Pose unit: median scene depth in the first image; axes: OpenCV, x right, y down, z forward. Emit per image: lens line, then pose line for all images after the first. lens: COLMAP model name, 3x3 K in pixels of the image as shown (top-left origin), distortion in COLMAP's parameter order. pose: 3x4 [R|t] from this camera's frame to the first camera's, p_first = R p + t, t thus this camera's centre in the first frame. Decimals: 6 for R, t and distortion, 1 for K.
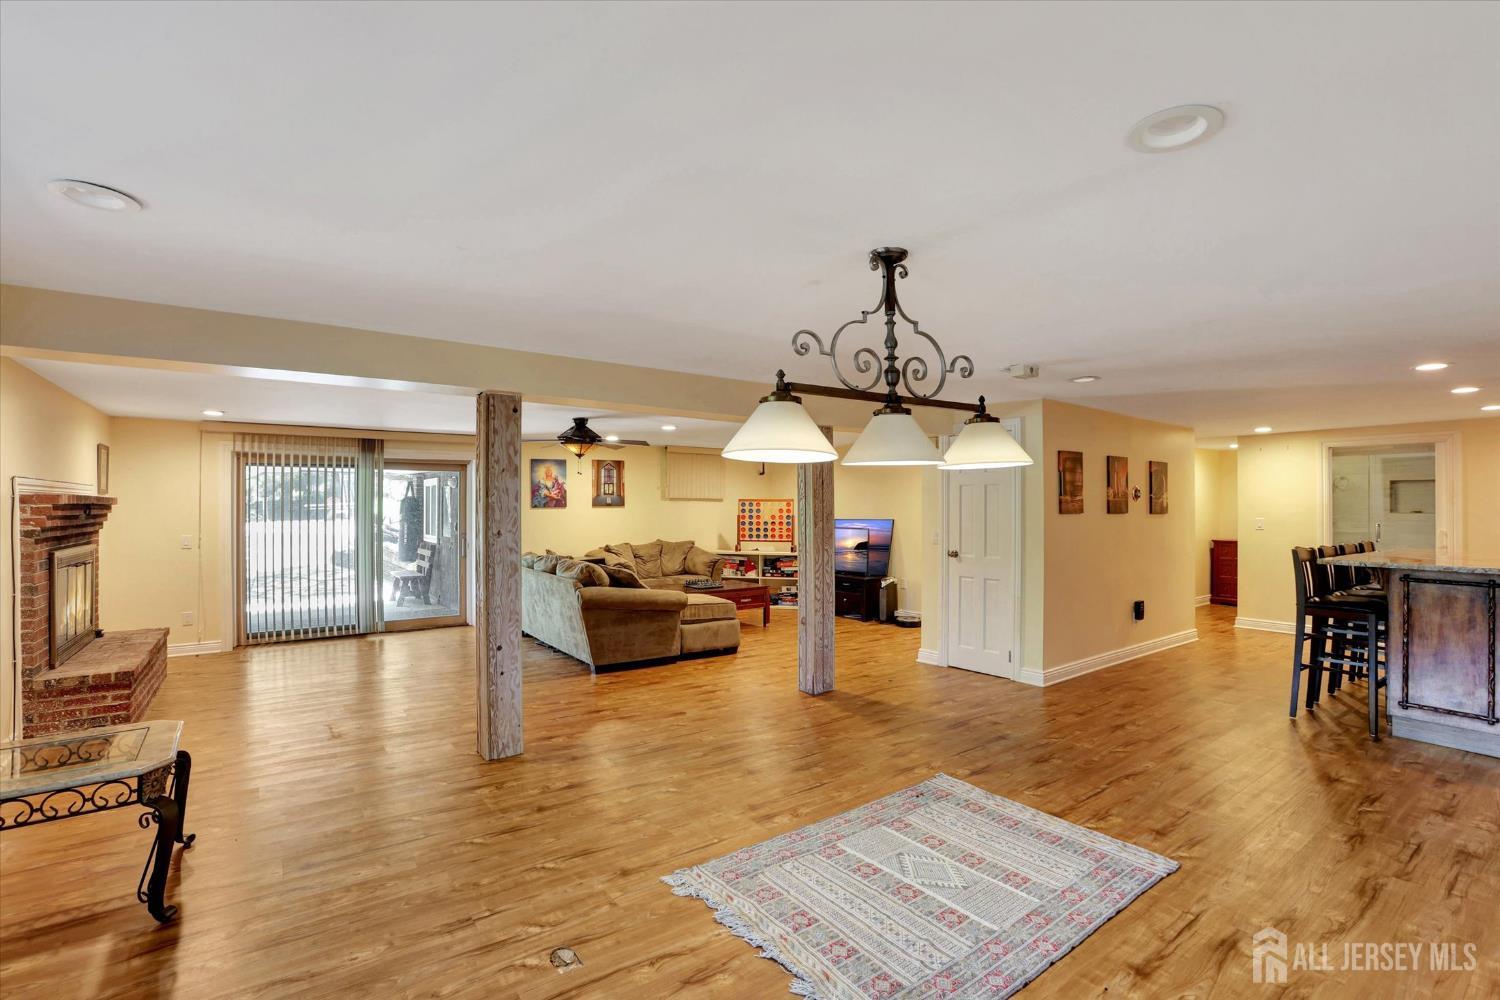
lens RADIAL K [[676.4, 0, 741.6], [0, 676.4, 505.4], [0, 0, 1]] dist [-0.046994, 0.000500]
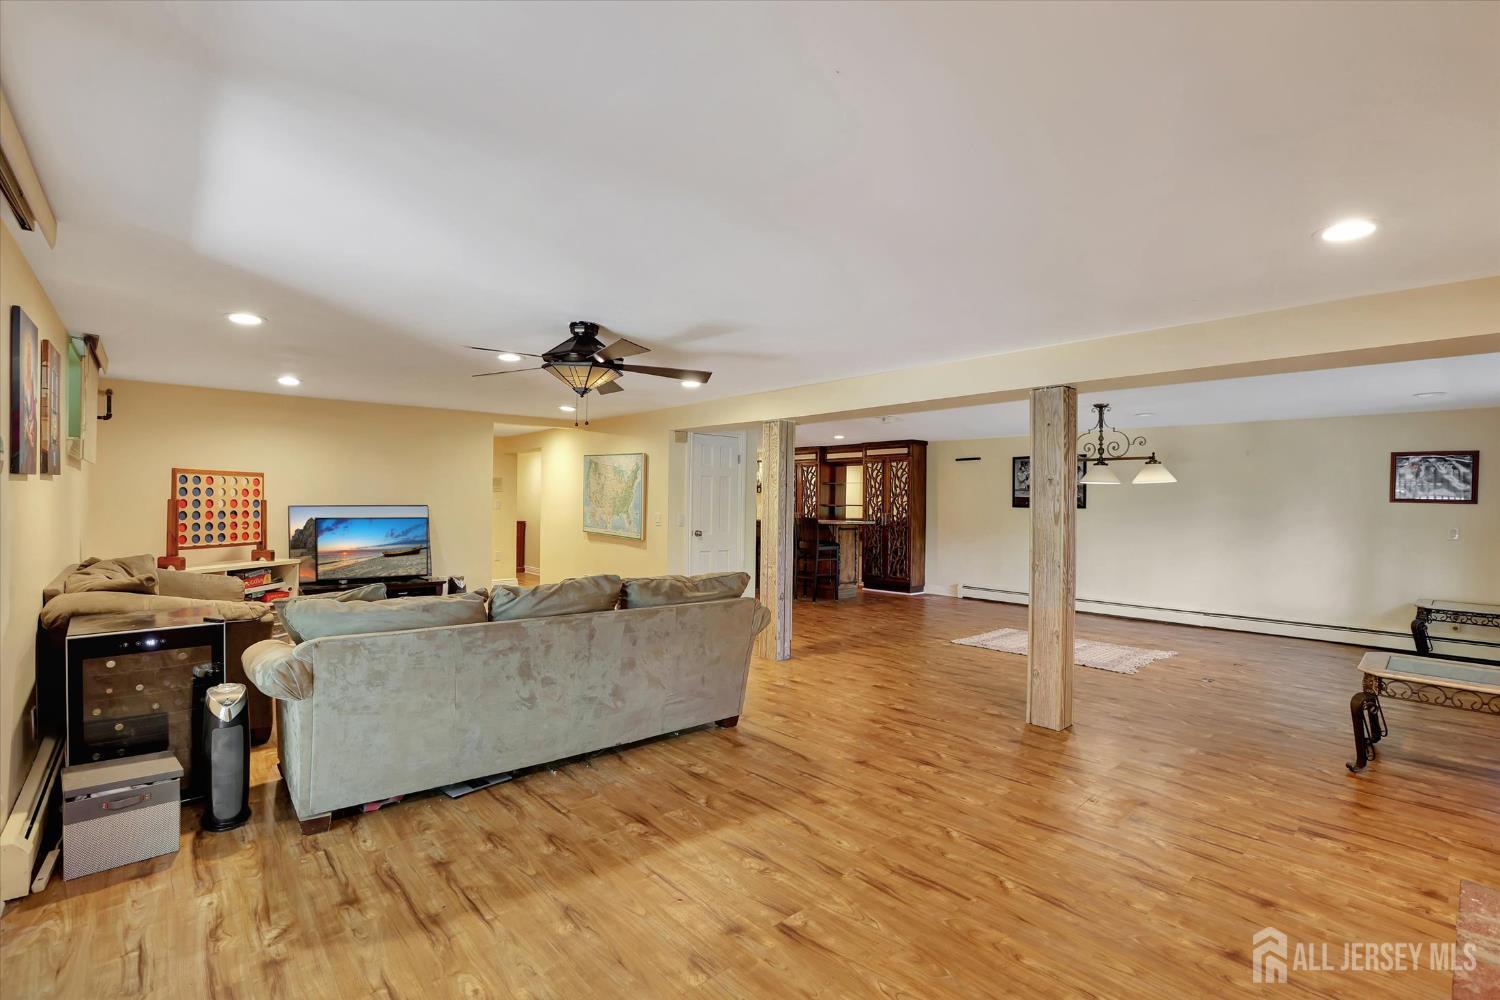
lens RADIAL K [[676.4, 0, 741.6], [0, 676.4, 505.4], [0, 0, 1]] dist [-0.046994, 0.000500]
pose [[-0.073688, -0.007195, 0.997255, -0.540658], [-0.019034, 0.999802, 0.005807, 0.007913], [-0.997100, -0.018554, -0.073810, 0.614071]]
